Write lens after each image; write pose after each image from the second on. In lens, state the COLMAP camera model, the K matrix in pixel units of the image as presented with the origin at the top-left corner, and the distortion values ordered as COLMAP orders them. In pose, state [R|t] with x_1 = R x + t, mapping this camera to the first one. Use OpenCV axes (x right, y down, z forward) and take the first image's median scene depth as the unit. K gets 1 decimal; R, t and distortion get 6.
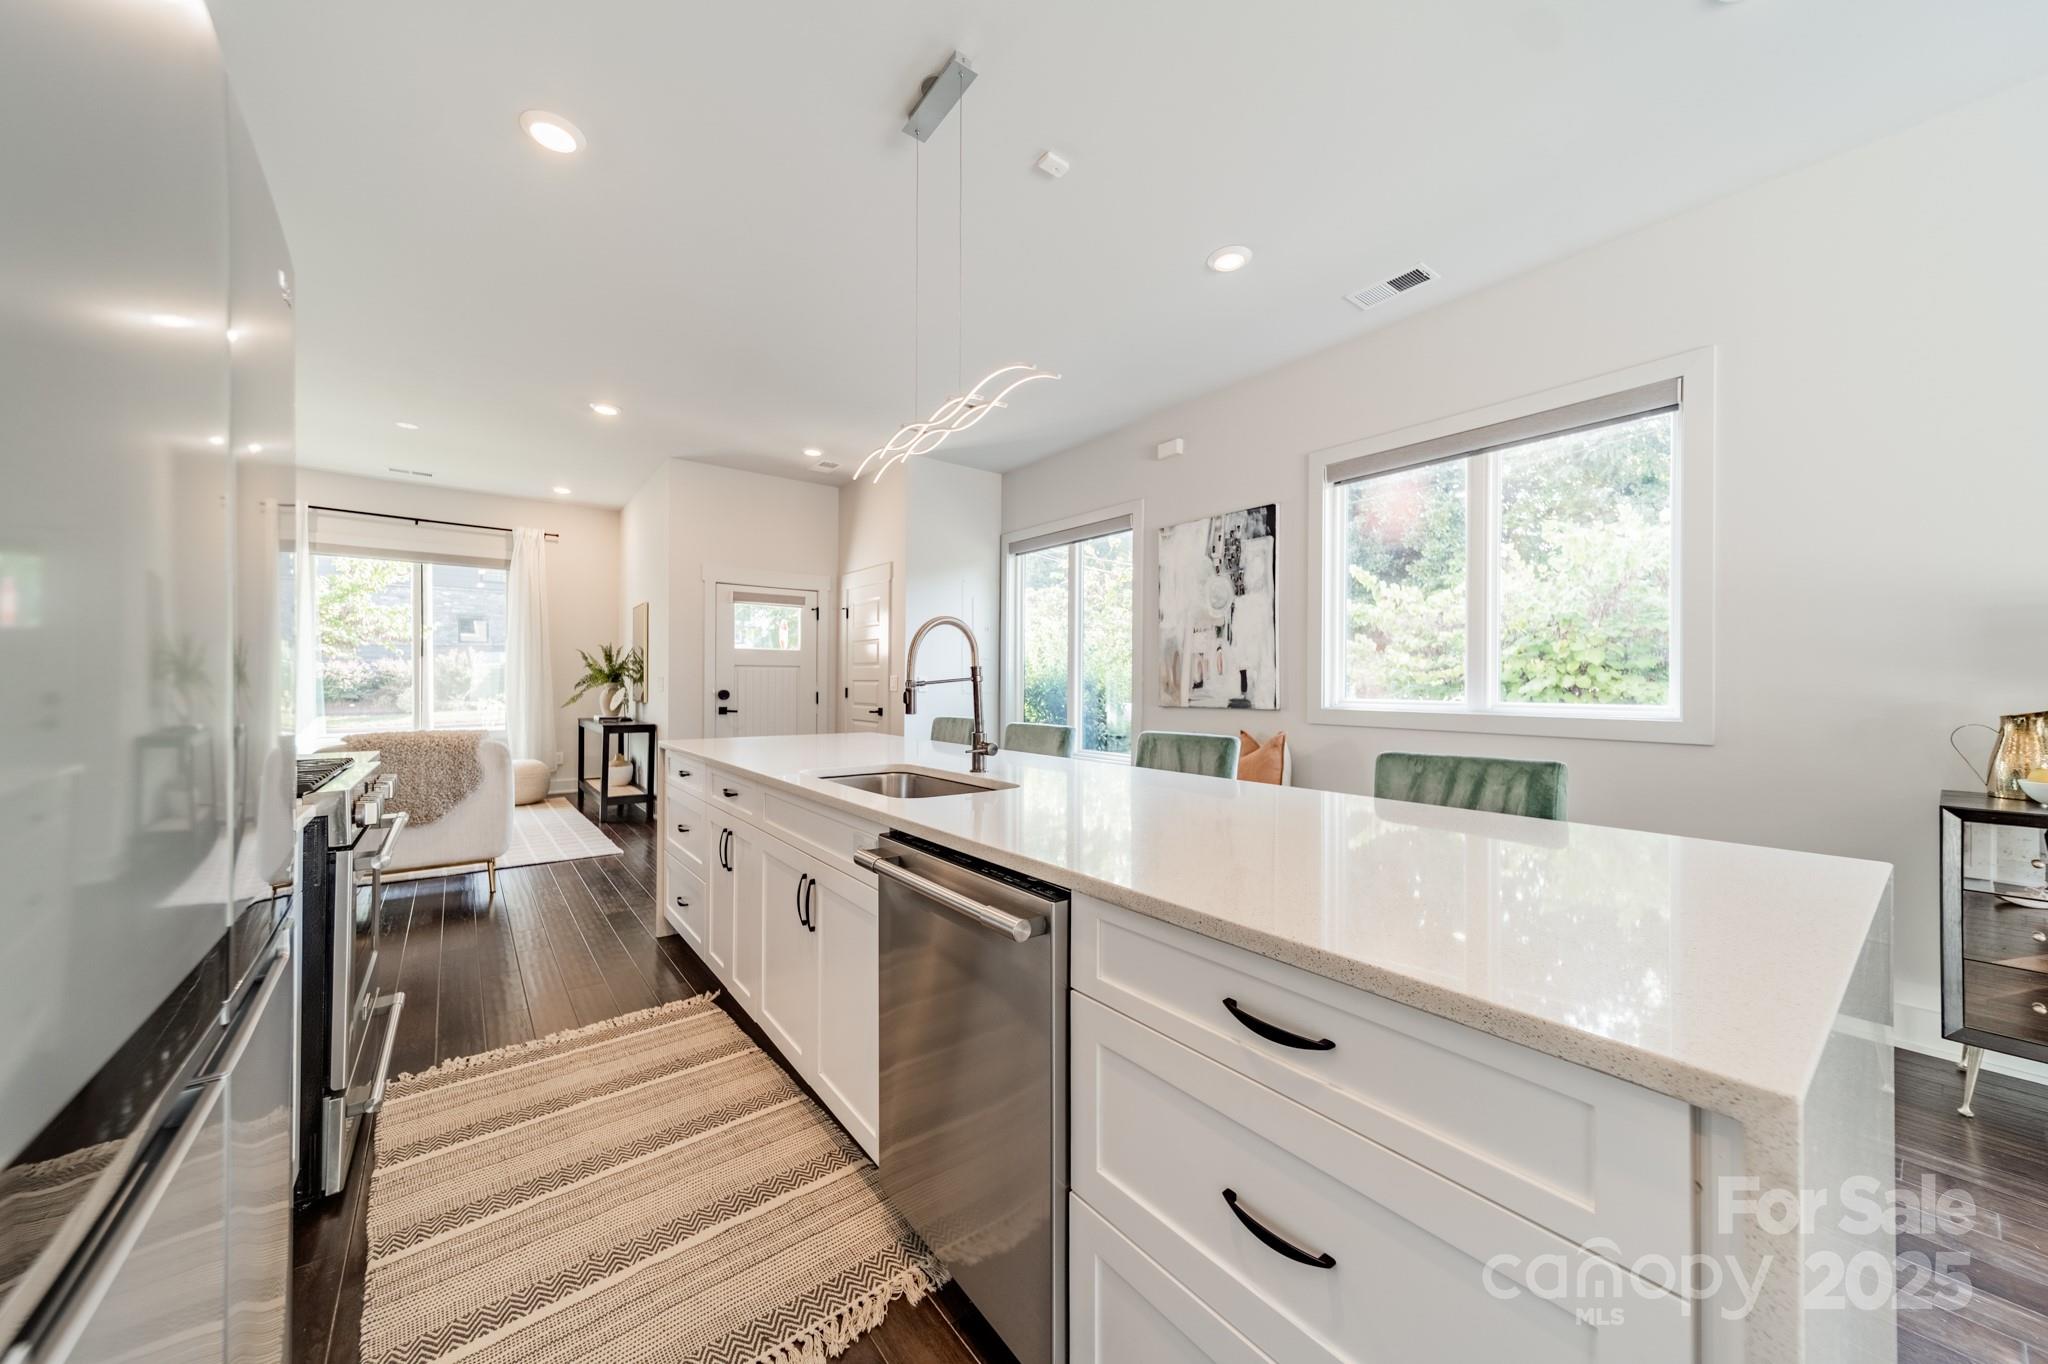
lens RADIAL K [[723.3, 0, 1031.0], [0, 723.3, 682.5], [0, 0, 1]] dist [0.006065, -0.000118]
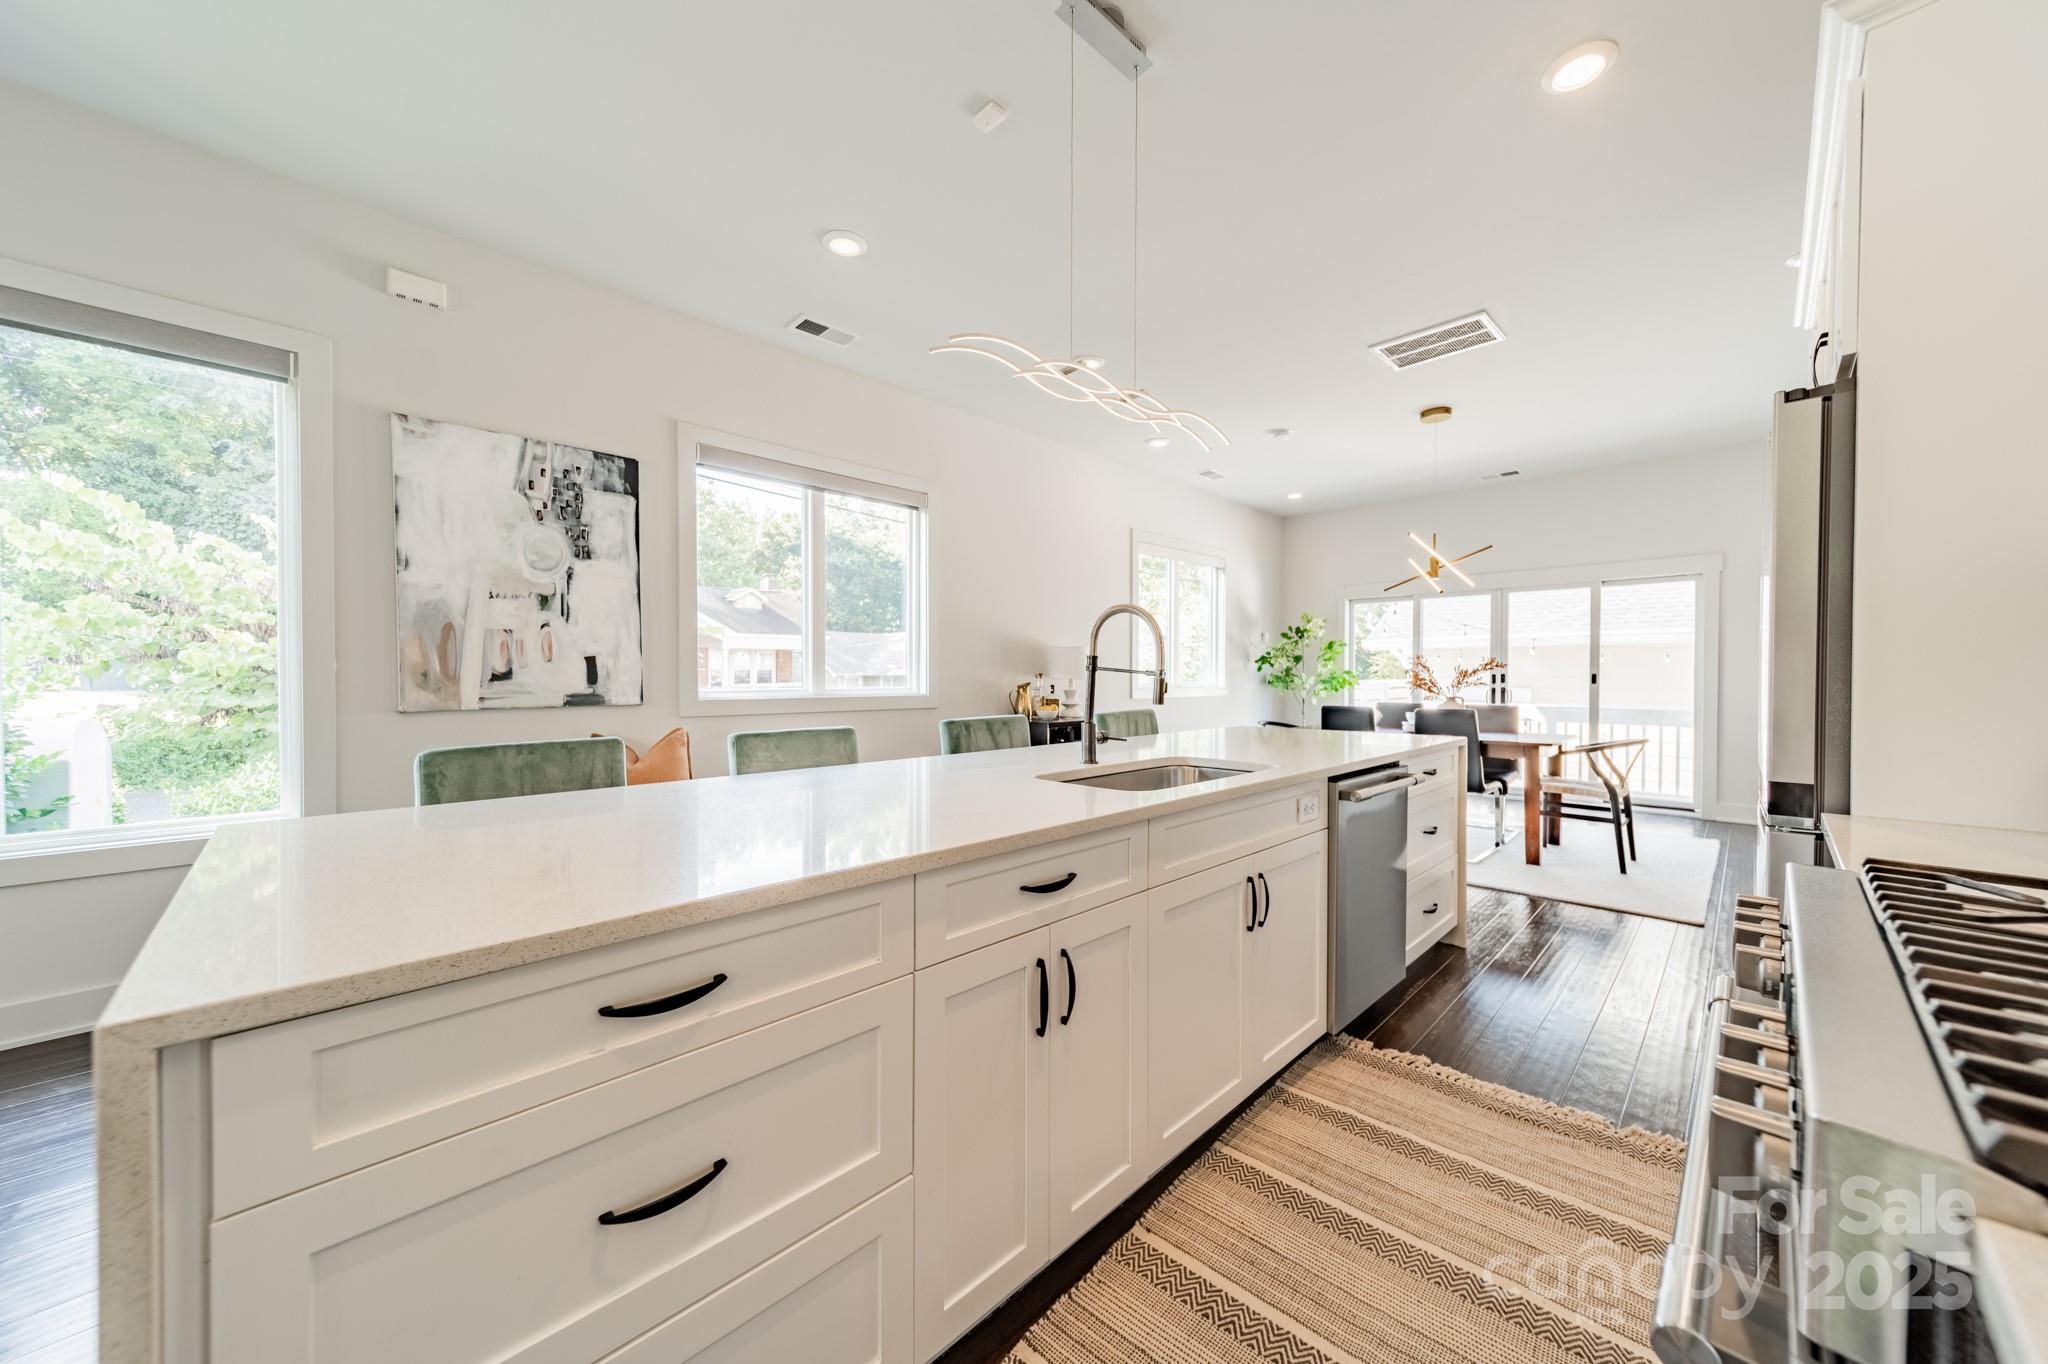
lens RADIAL K [[723.3, 0, 1030.2], [0, 723.3, 684.7], [0, 0, 1]] dist [0.006065, -0.000118]
pose [[-0.117456, -0.016370, 0.992943, -0.383890], [-0.000194, 0.999864, 0.016461, 0.000299], [-0.993078, 0.001741, -0.117443, 0.443752]]
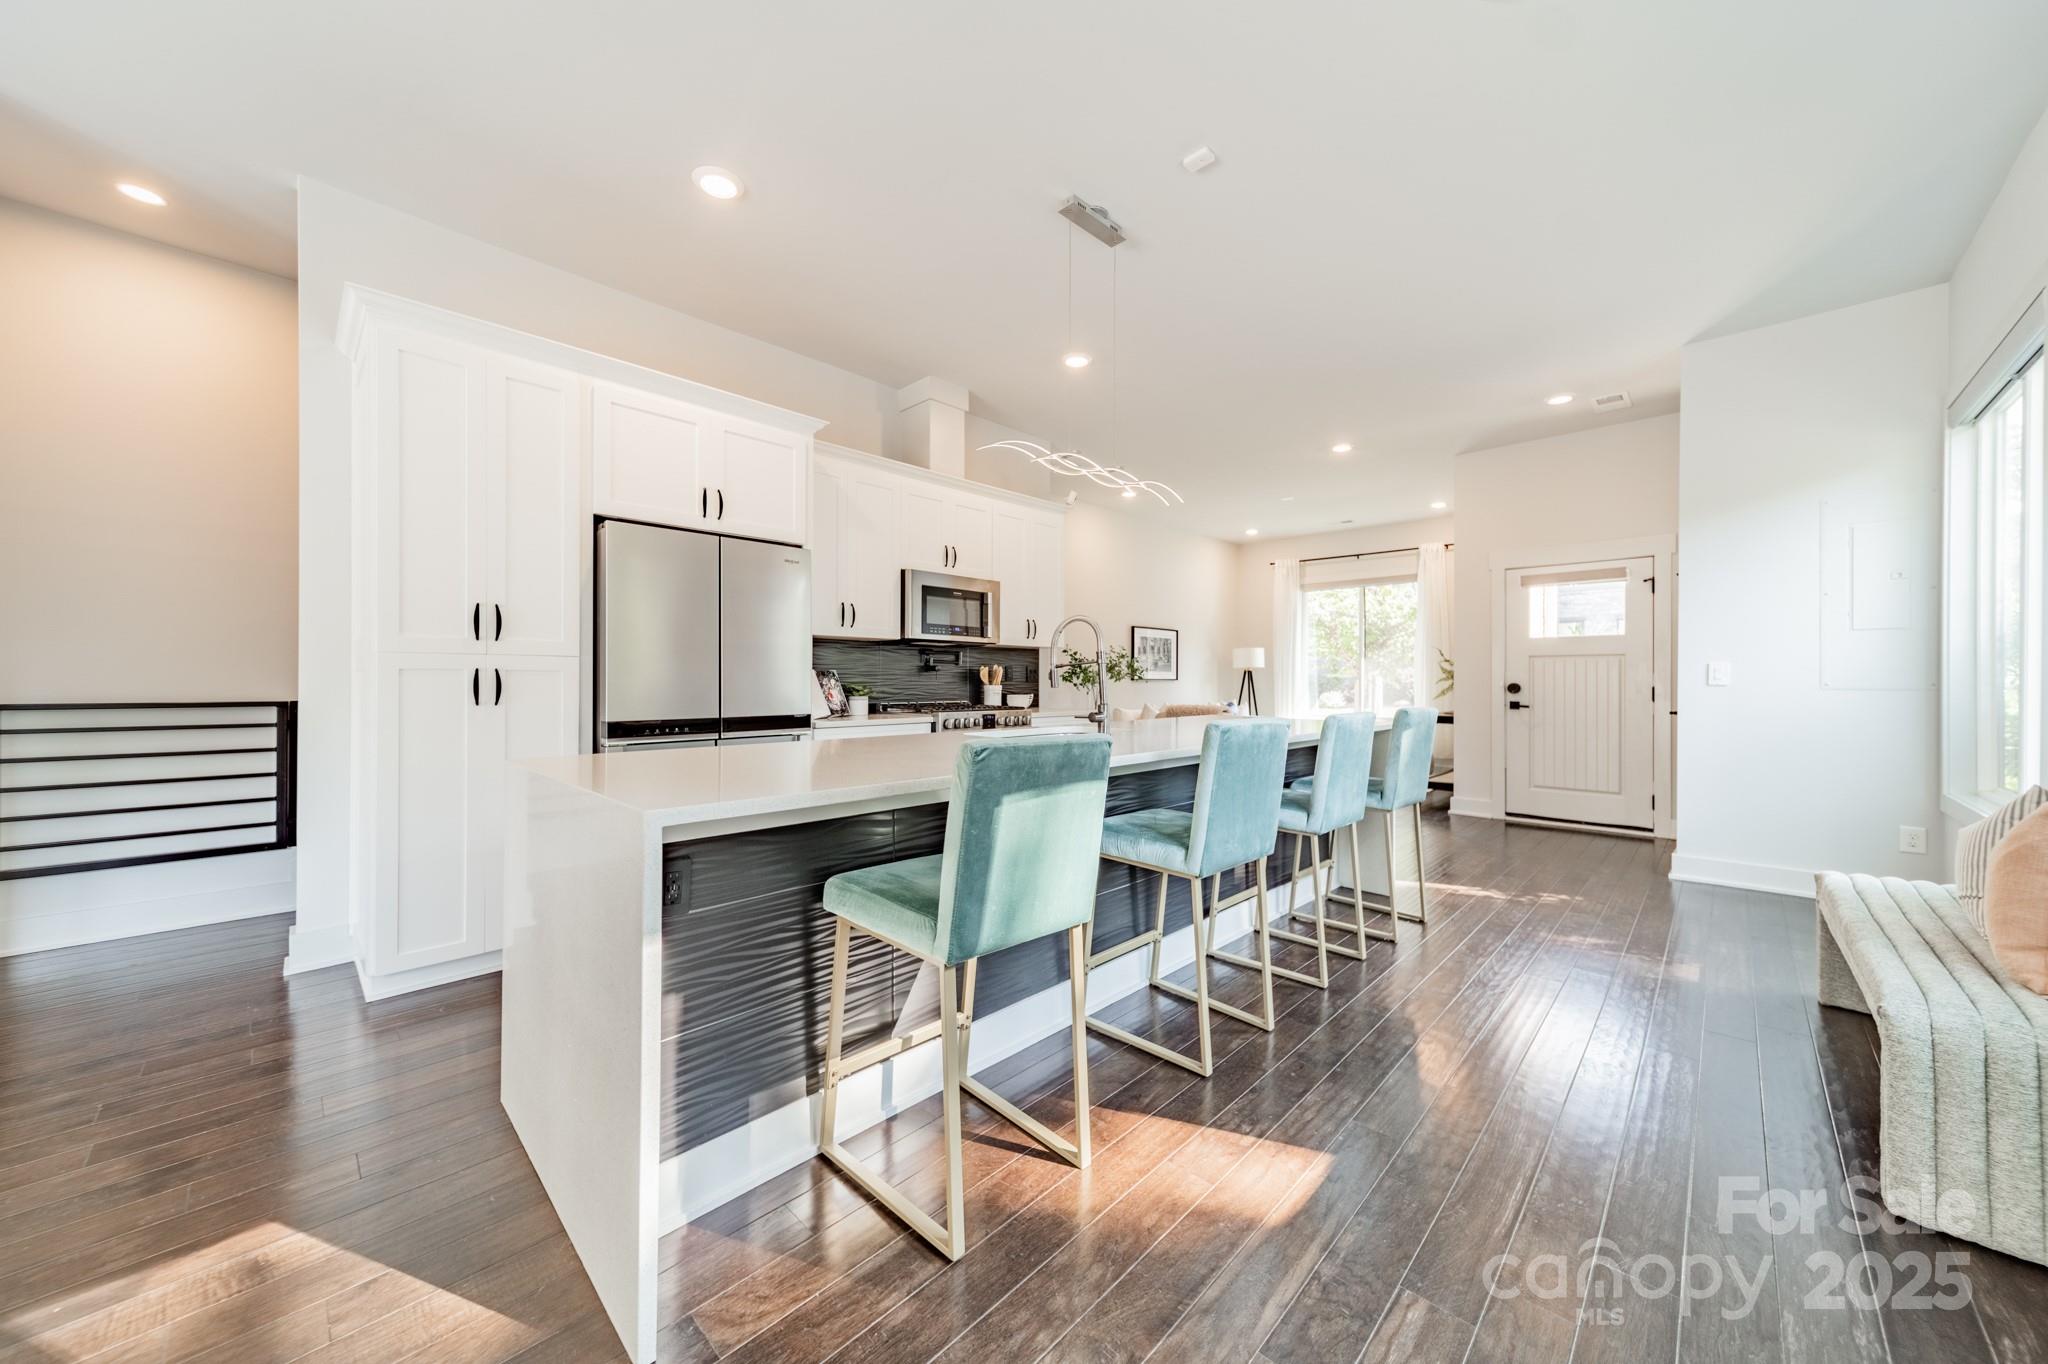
lens RADIAL K [[723.3, 0, 1032.9], [0, 723.3, 681.0], [0, 0, 1]] dist [0.006065, -0.000118]
pose [[0.136993, -0.005593, -0.990556, 0.426209], [-0.000815, 0.999983, -0.005759, 0.013994], [0.990572, 0.001596, 0.136986, 0.263031]]
